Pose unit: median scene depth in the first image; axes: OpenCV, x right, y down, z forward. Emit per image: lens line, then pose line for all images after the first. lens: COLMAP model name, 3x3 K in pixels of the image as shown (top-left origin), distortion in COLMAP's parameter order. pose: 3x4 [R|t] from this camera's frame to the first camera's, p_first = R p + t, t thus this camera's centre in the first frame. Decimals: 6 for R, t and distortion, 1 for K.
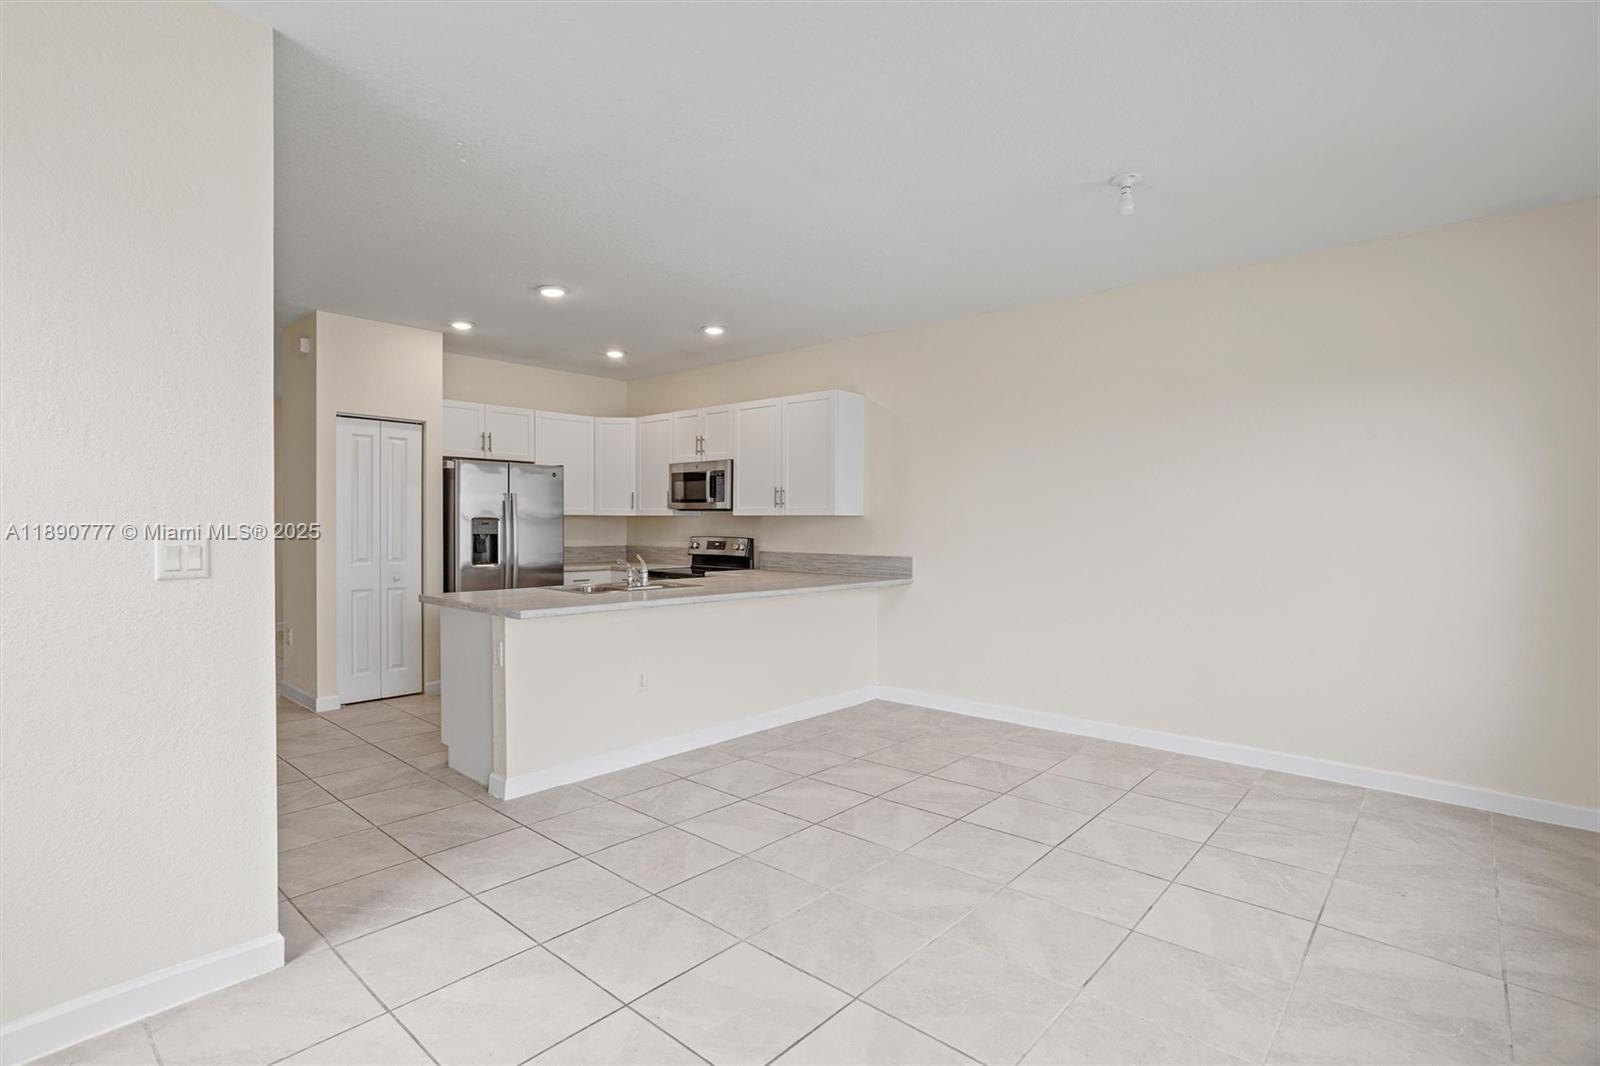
lens RADIAL K [[788.2, 0, 789.5], [0, 788.2, 531.9], [0, 0, 1]] dist [-0.016329, 0.001819]
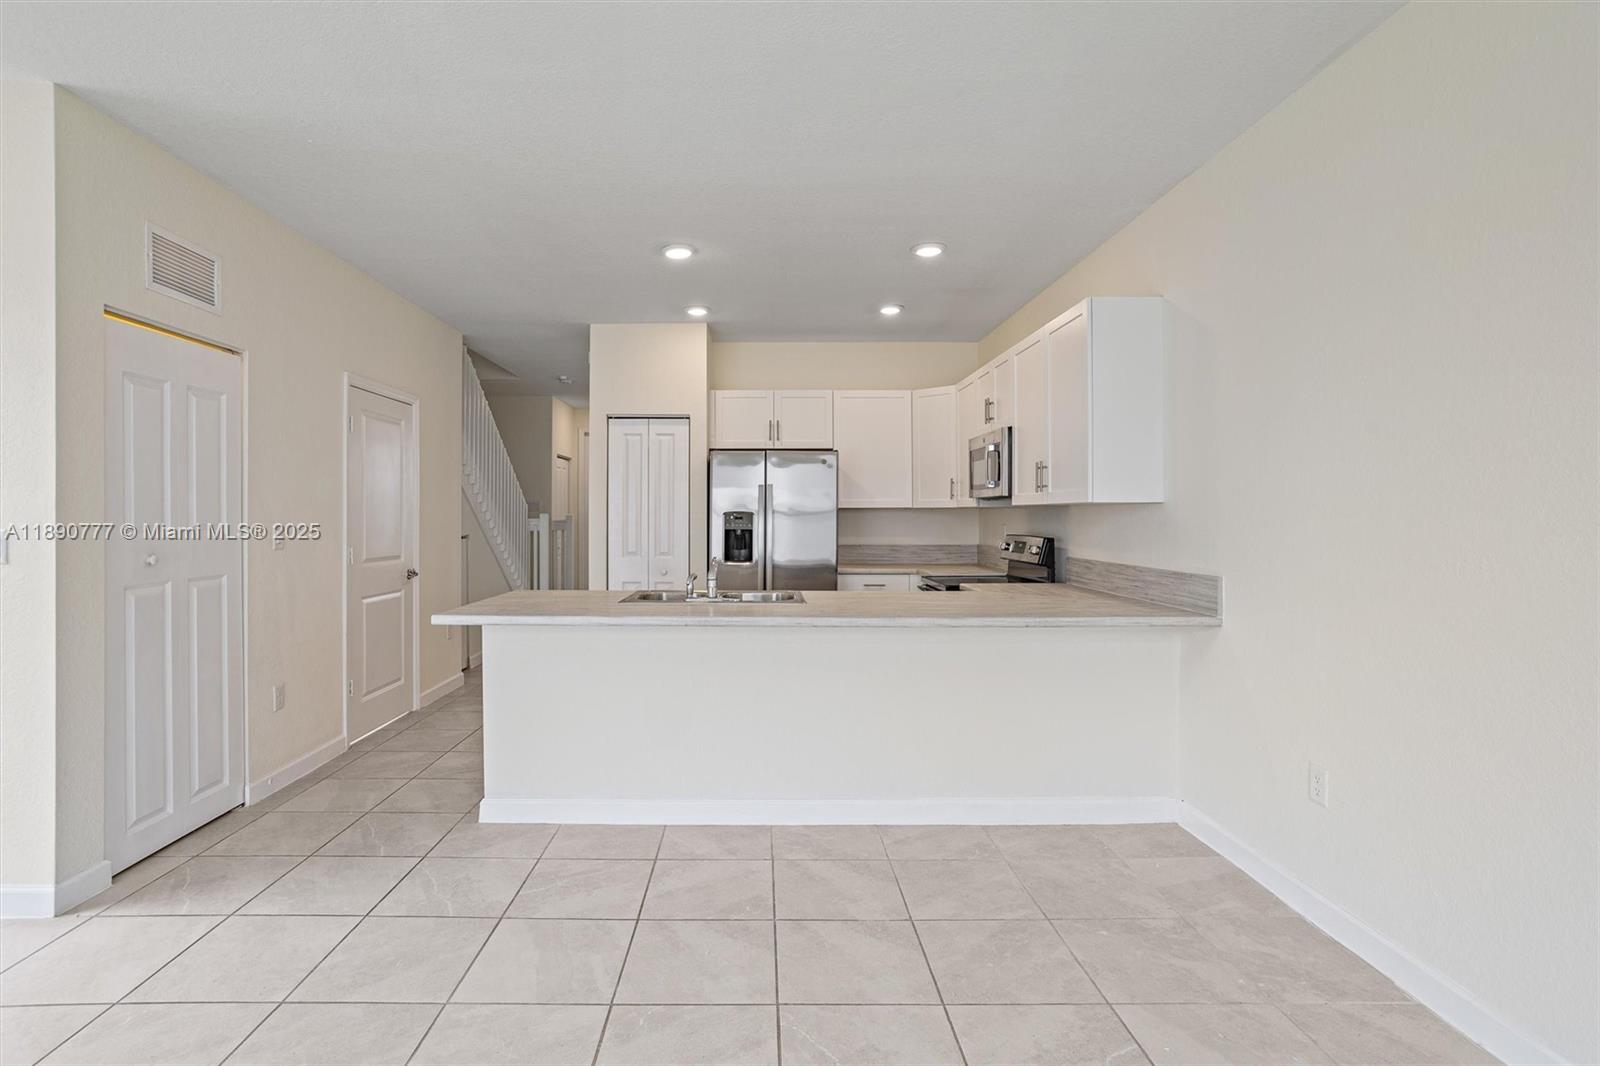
lens RADIAL K [[788.2, 0, 798.2], [0, 788.2, 524.9], [0, 0, 1]] dist [-0.016329, 0.001819]
pose [[0.665769, 0.001238, -0.746157, 0.353892], [-0.003698, 0.999992, -0.001640, -0.001524], [0.746149, 0.003852, 0.665768, 0.423970]]
